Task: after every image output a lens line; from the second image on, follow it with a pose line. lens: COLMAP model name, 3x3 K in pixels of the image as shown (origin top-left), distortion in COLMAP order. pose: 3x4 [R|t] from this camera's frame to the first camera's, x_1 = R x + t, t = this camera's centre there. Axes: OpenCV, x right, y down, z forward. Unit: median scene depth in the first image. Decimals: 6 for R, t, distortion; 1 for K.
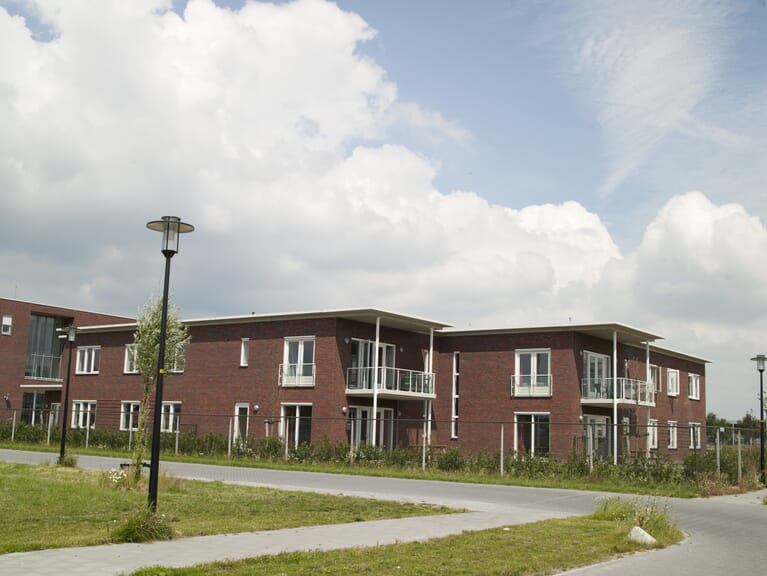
lens RADIAL K [[902.1, 0, 383.5], [0, 902.1, 288.0], [0, 0, 1]] dist [-0.092794, 0.026717]
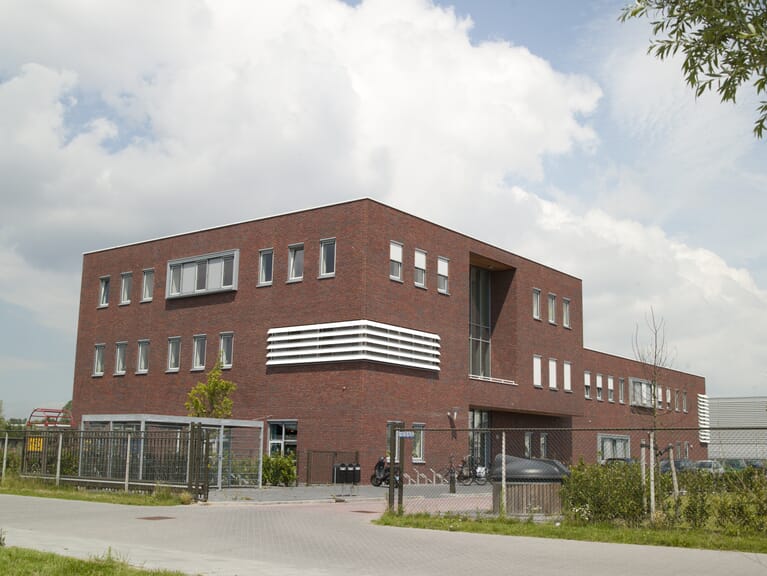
lens RADIAL K [[902.1, 0, 383.5], [0, 902.1, 288.0], [0, 0, 1]] dist [-0.092794, 0.026717]
pose [[0.999881, -0.014570, -0.005106, -0.453983], [0.014438, 0.999586, -0.024901, 0.061477], [0.005466, 0.024824, 0.999677, 0.465552]]
